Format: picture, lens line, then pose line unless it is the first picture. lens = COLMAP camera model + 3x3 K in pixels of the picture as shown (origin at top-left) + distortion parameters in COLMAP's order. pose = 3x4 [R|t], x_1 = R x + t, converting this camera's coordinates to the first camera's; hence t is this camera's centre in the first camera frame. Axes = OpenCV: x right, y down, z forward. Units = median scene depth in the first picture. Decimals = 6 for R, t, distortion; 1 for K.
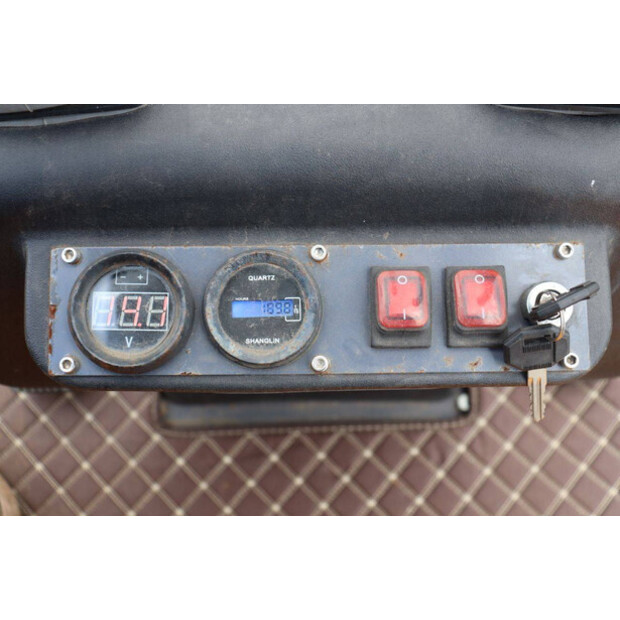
lens RADIAL K [[769.4, 0, 306.5], [0, 769.4, 309.4], [0, 0, 1]] dist [0.027658, 0.000000]
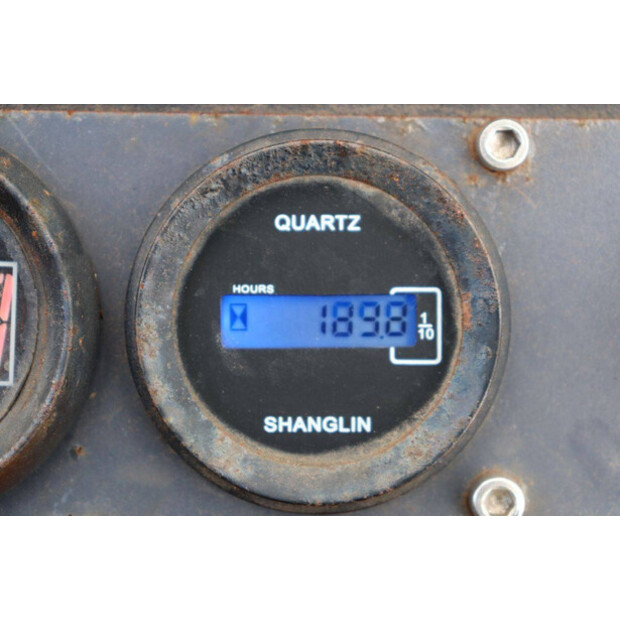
lens RADIAL K [[1410.0, 0, 313.0], [0, 1410.0, 309.9], [0, 0, 1]] dist [0.069768, 0.000000]
pose [[0.999596, 0.021628, 0.018414, -0.070371], [-0.023523, 0.993671, 0.109843, -0.069051], [-0.015922, -0.110232, 0.993778, 0.433653]]
